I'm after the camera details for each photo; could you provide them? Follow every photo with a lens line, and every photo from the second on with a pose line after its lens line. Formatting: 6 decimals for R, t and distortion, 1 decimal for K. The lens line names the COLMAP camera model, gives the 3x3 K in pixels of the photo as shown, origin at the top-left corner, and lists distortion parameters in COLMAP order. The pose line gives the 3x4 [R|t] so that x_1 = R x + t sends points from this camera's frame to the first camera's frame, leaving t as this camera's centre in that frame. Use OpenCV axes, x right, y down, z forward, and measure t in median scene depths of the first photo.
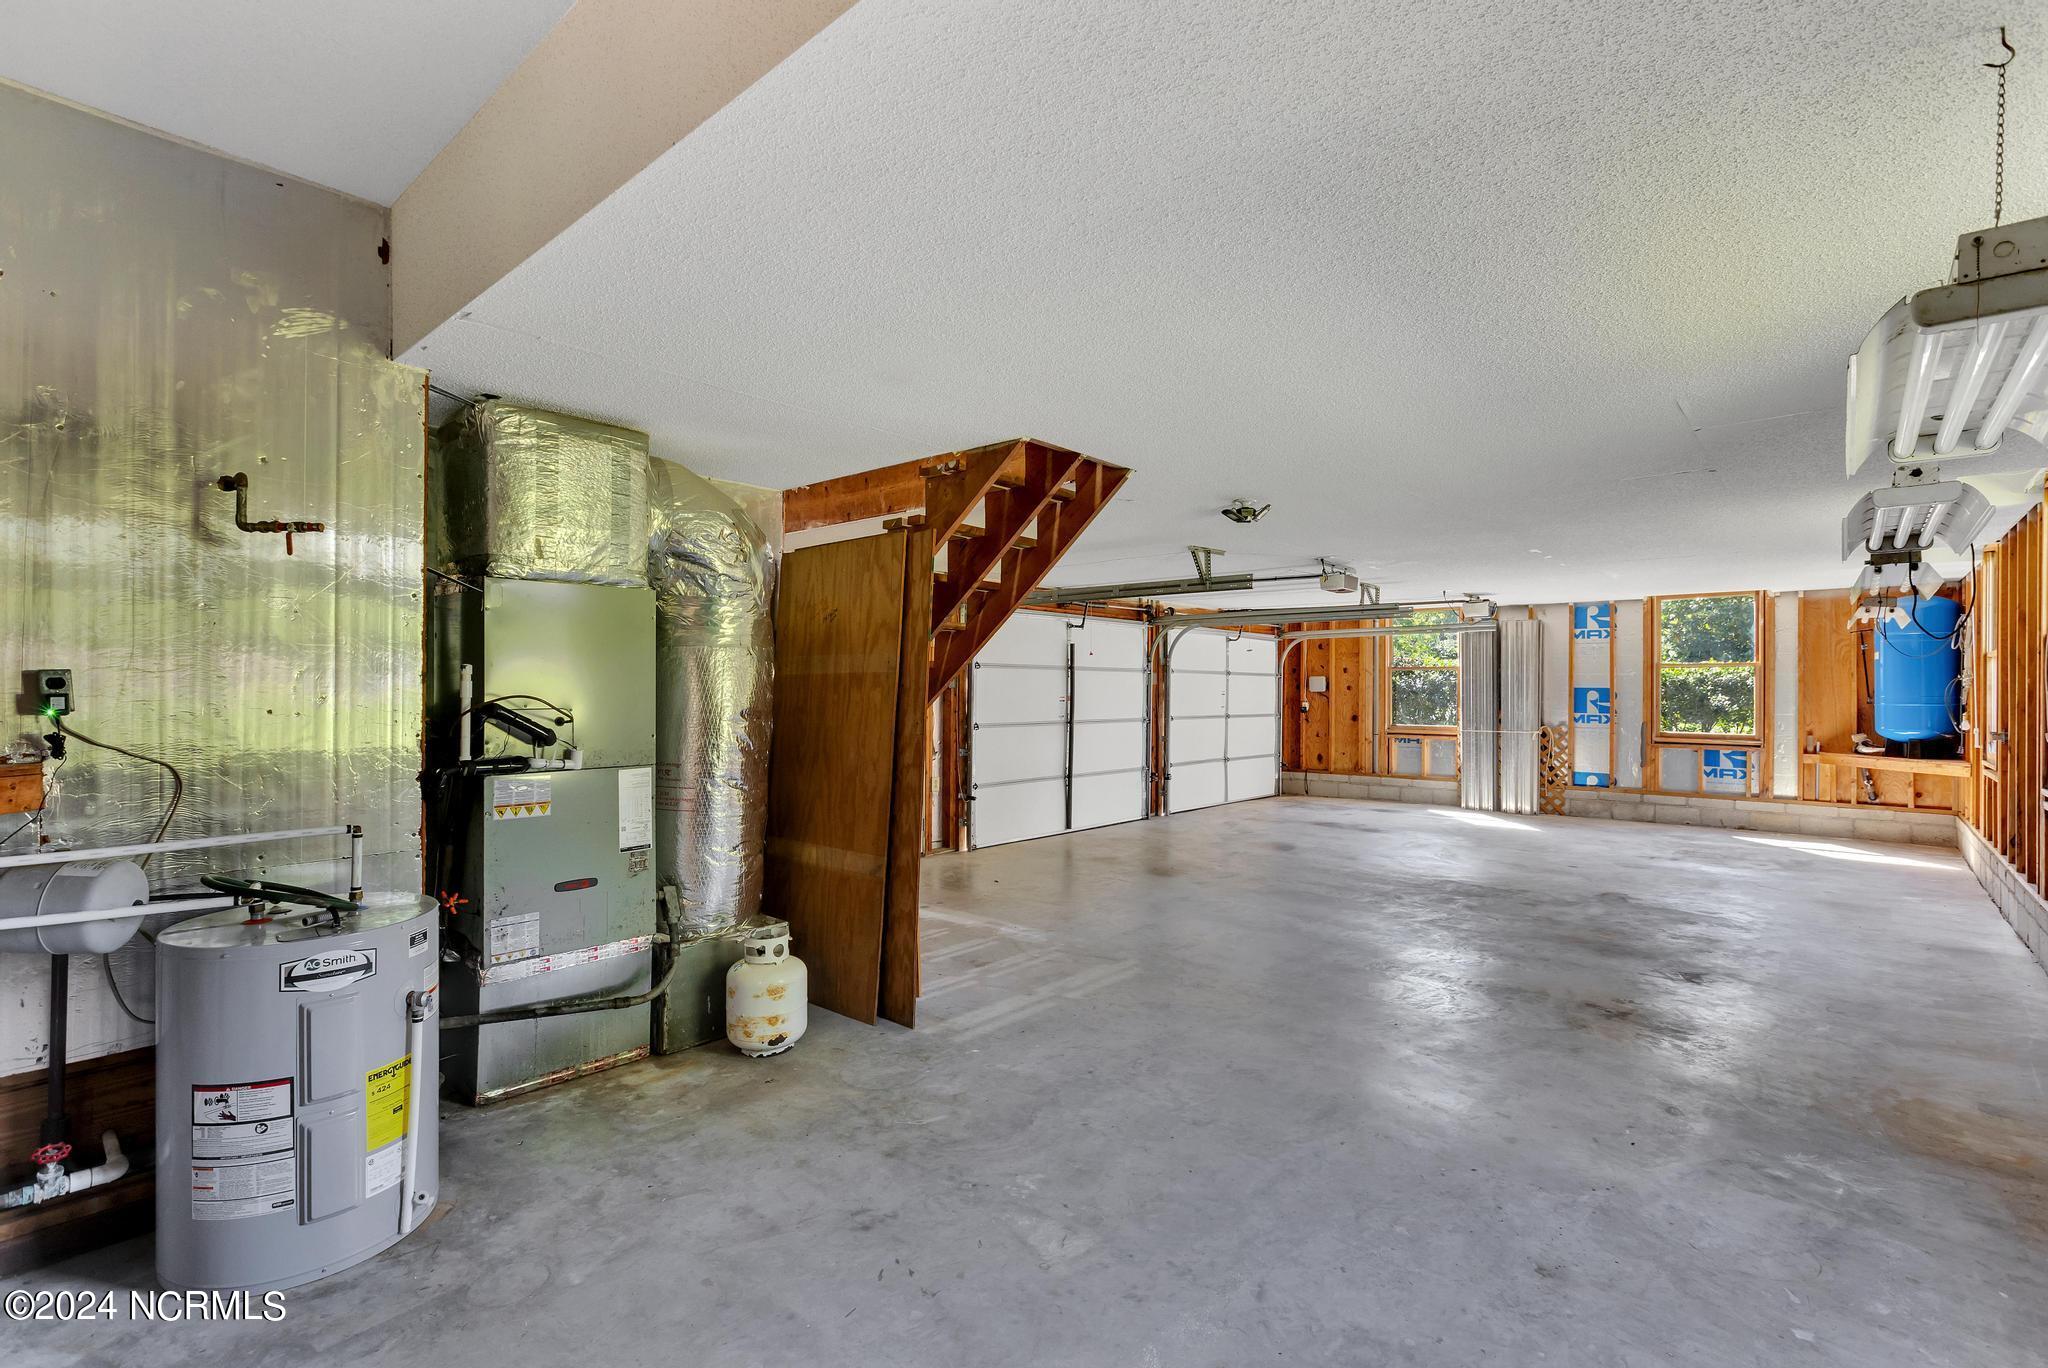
lens RADIAL K [[948.5, 0, 1009.9], [0, 948.5, 698.6], [0, 0, 1]] dist [-0.000084, -0.000067]
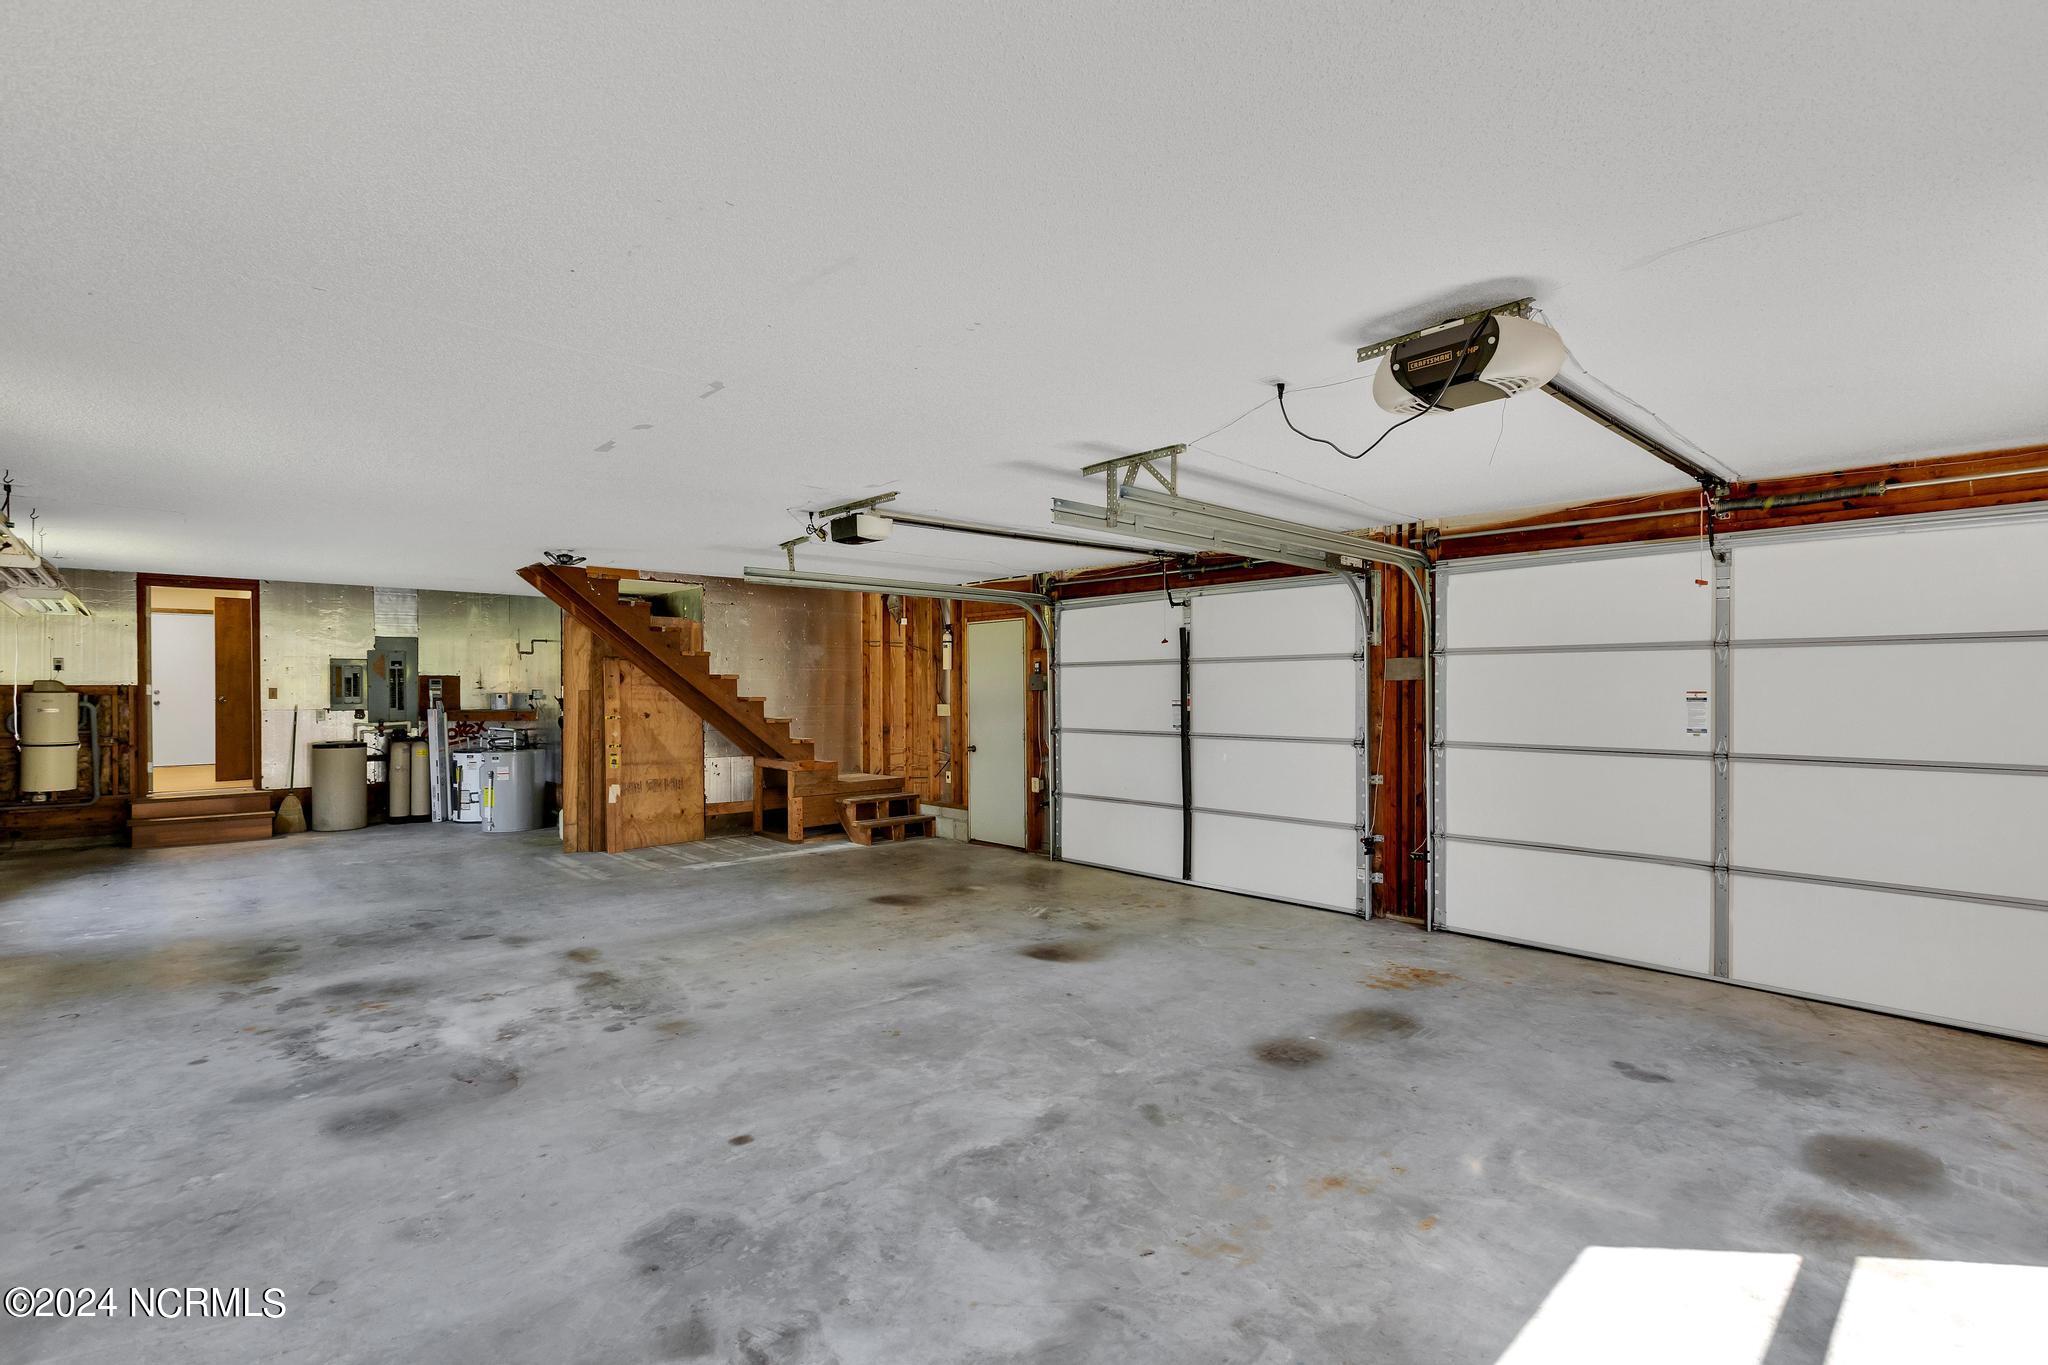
lens RADIAL K [[948.5, 0, 1009.9], [0, 948.5, 697.1], [0, 0, 1]] dist [-0.000084, -0.000067]
pose [[-0.104726, 0.004443, -0.994491, 0.737979], [-0.007742, 0.999956, 0.005283, -0.006398], [0.994471, 0.008253, -0.104687, 0.858252]]
